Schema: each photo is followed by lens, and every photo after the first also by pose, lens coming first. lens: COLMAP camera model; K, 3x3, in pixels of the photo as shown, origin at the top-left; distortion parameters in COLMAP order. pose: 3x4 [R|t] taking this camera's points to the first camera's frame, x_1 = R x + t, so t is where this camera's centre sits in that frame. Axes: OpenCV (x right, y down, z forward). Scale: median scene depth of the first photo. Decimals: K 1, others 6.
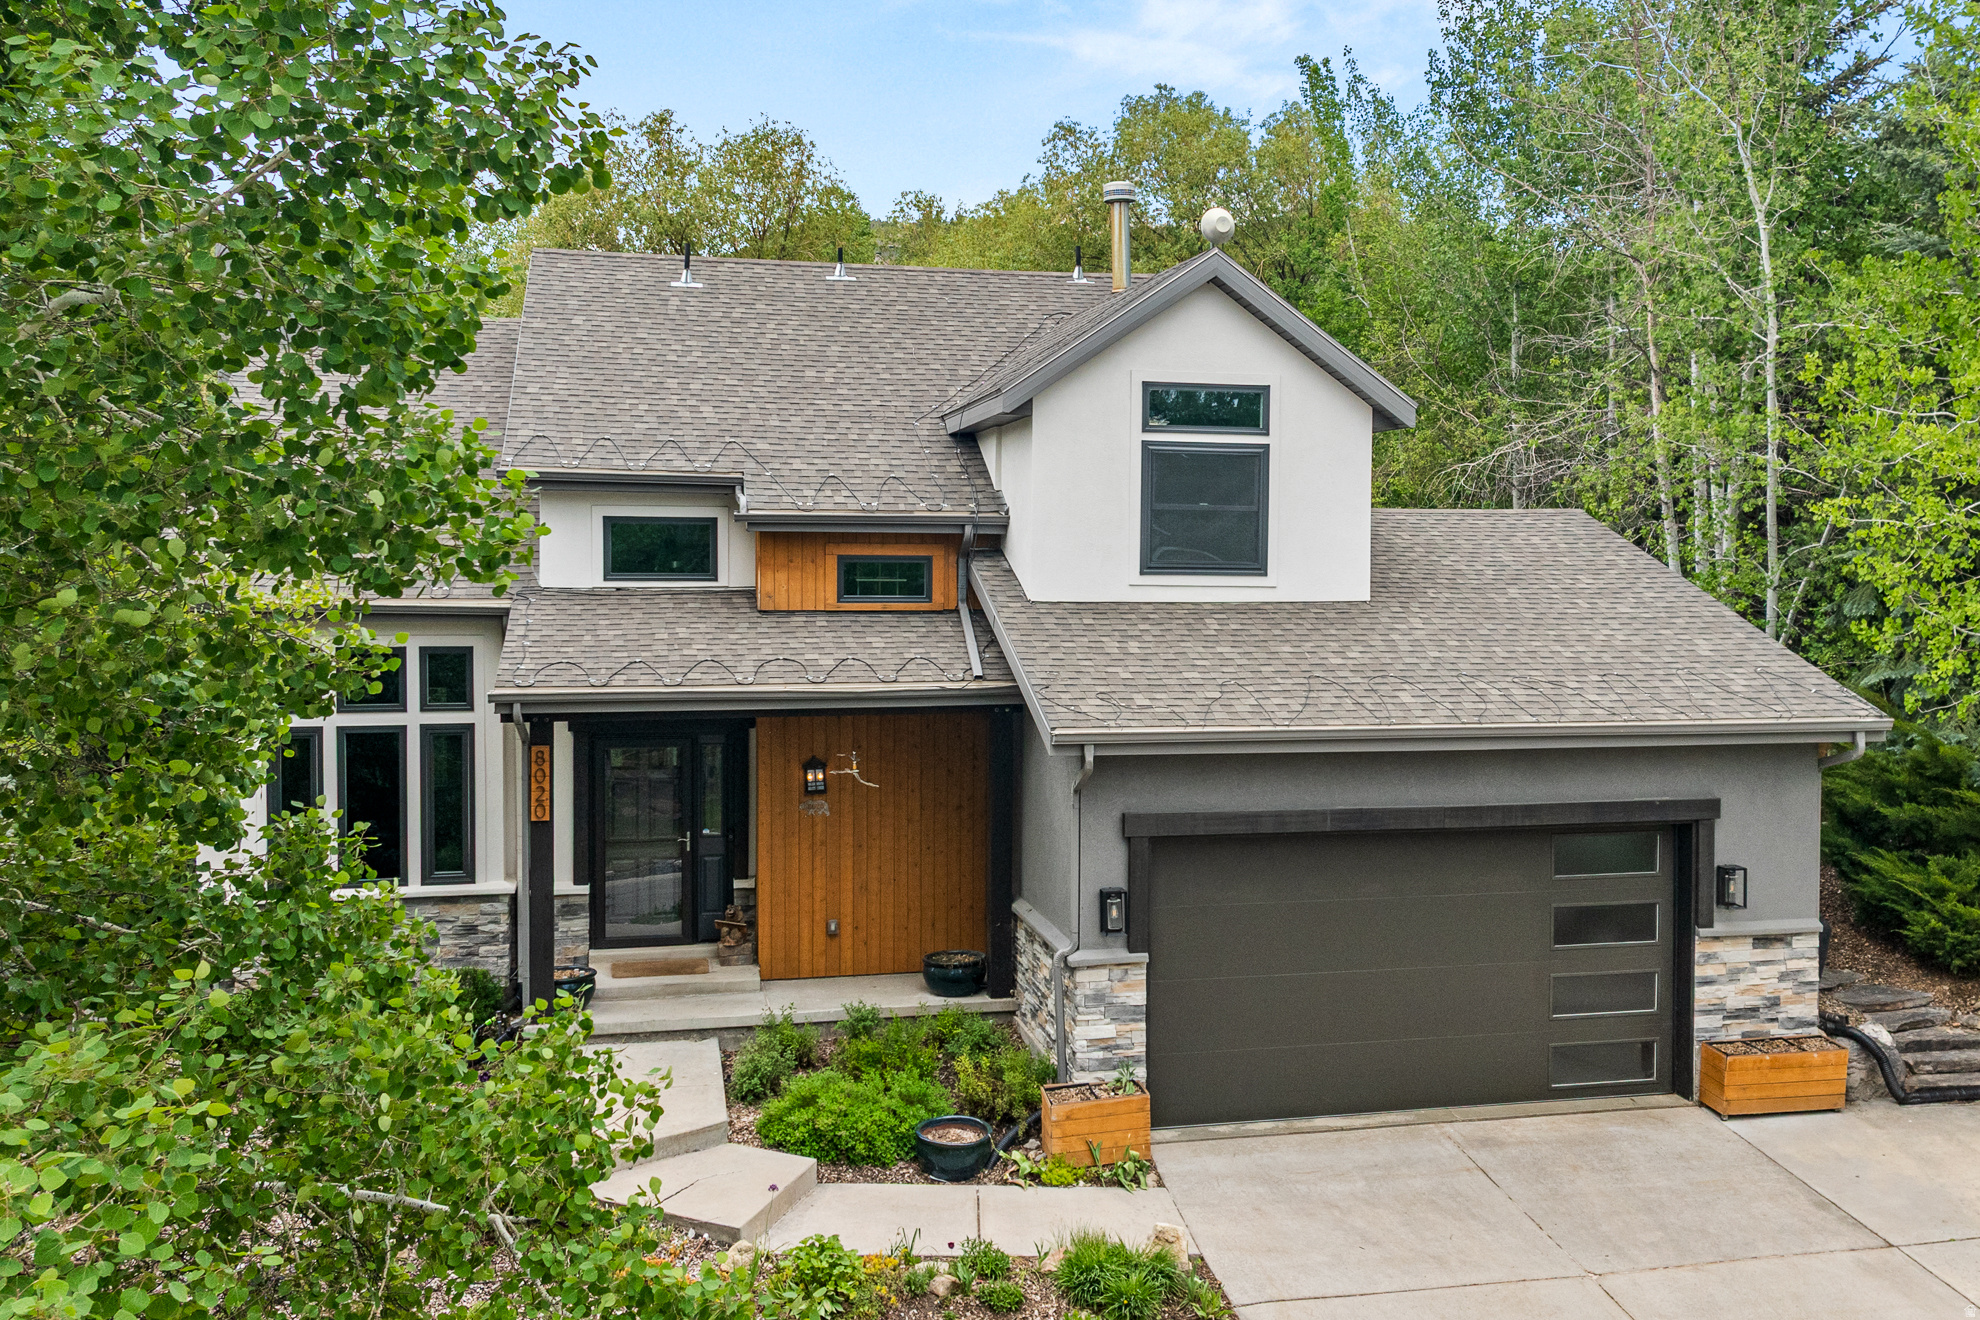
lens RADIAL K [[1752.8, 0, 917.6], [0, 1752.8, 622.5], [0, 0, 1]] dist [0.033883, 0.000899]
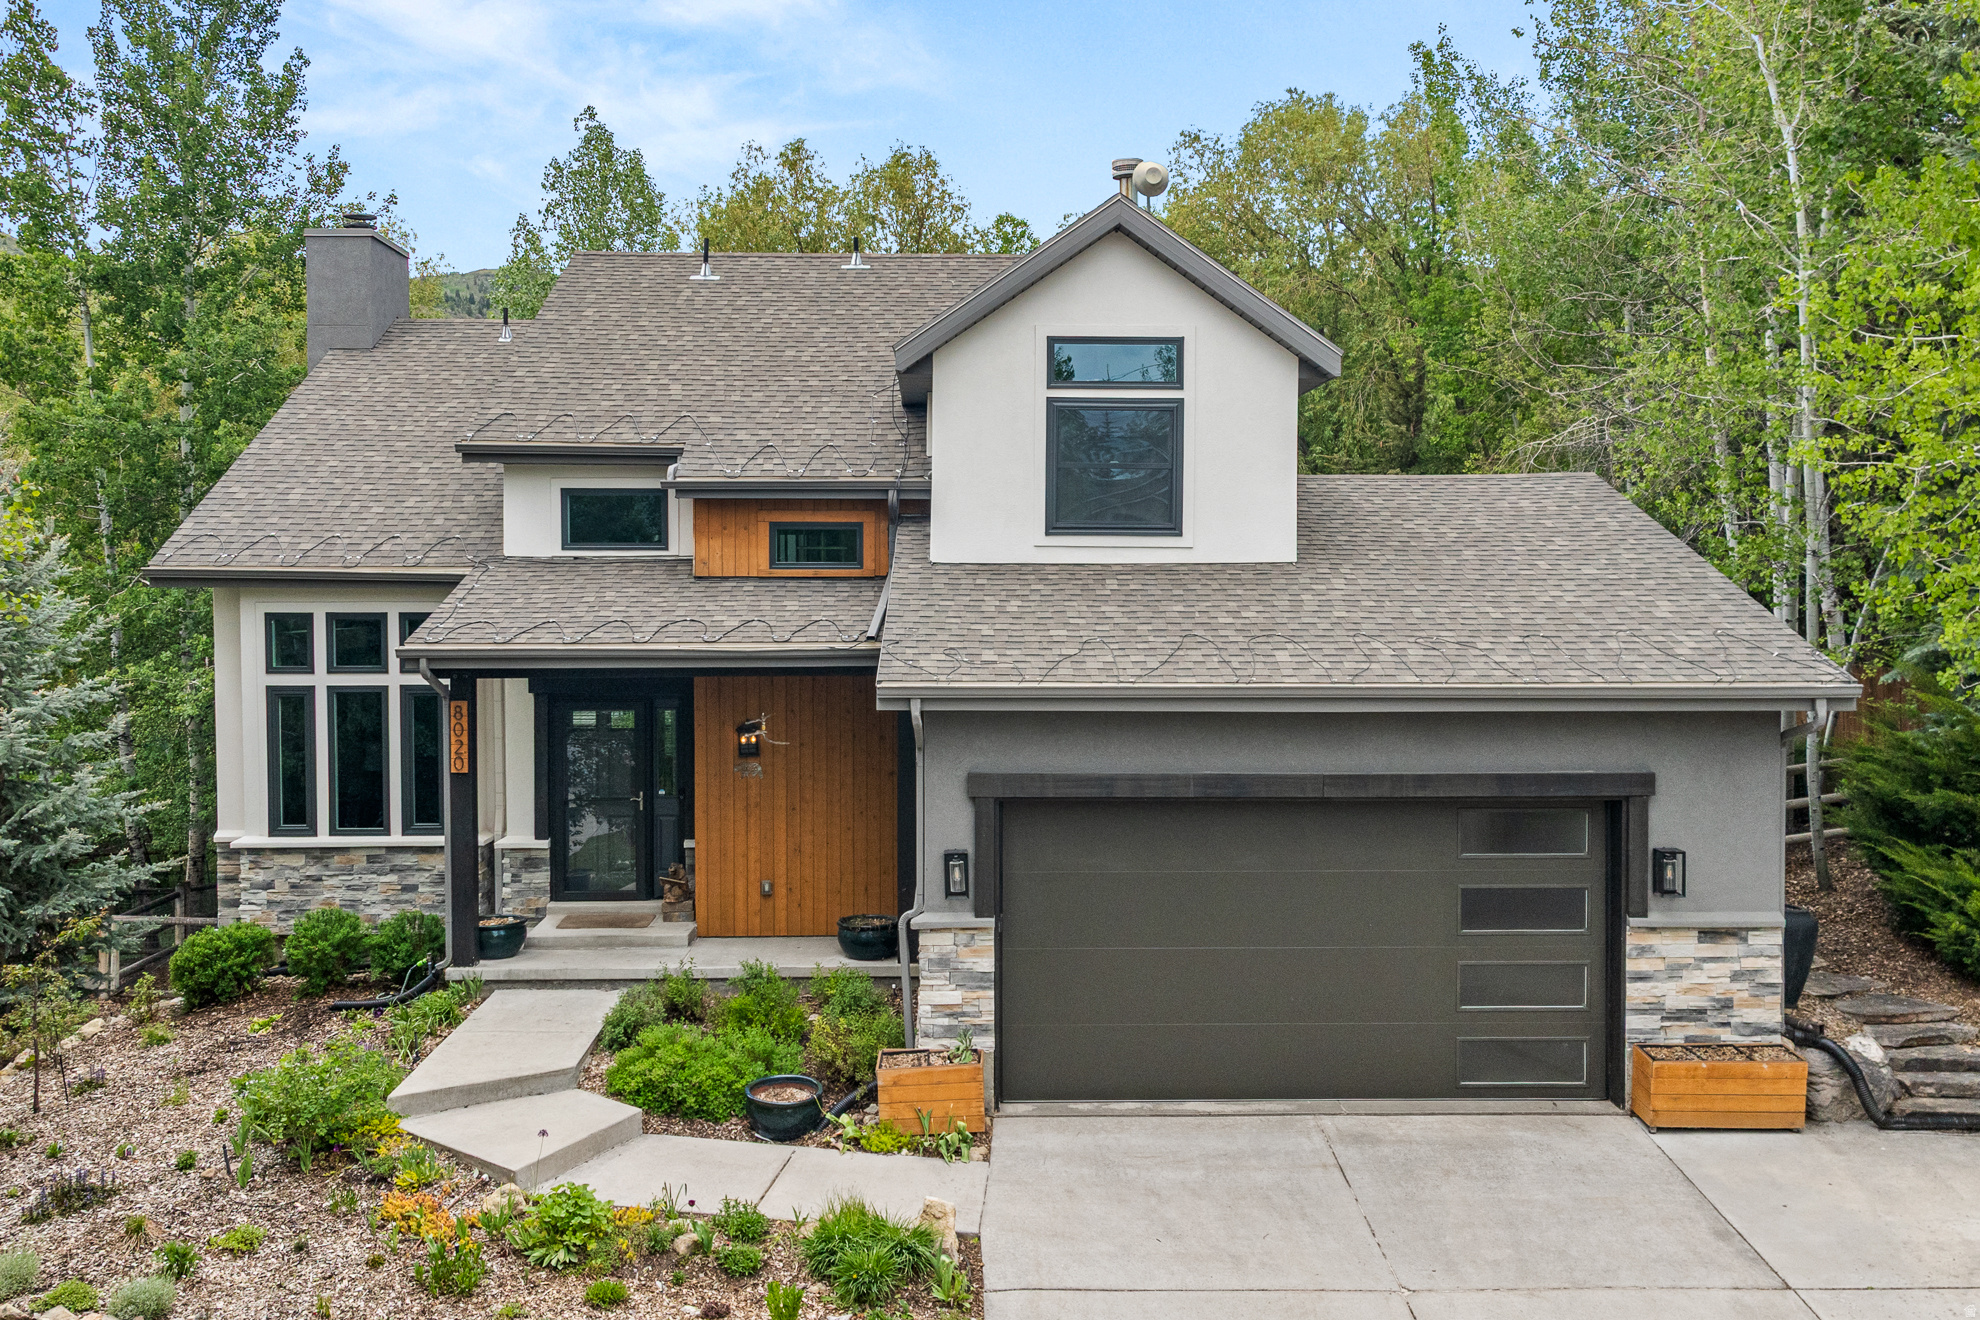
lens RADIAL K [[1548.1, 0, 990.0], [0, 1548.1, 660.0], [0, 0, 1]] dist [0.031461, 0.005223]
pose [[0.978457, 0.004958, -0.206393, 0.286323], [-0.004713, 0.999987, 0.001678, 0.042530], [0.206398, -0.000669, 0.978468, 0.158470]]
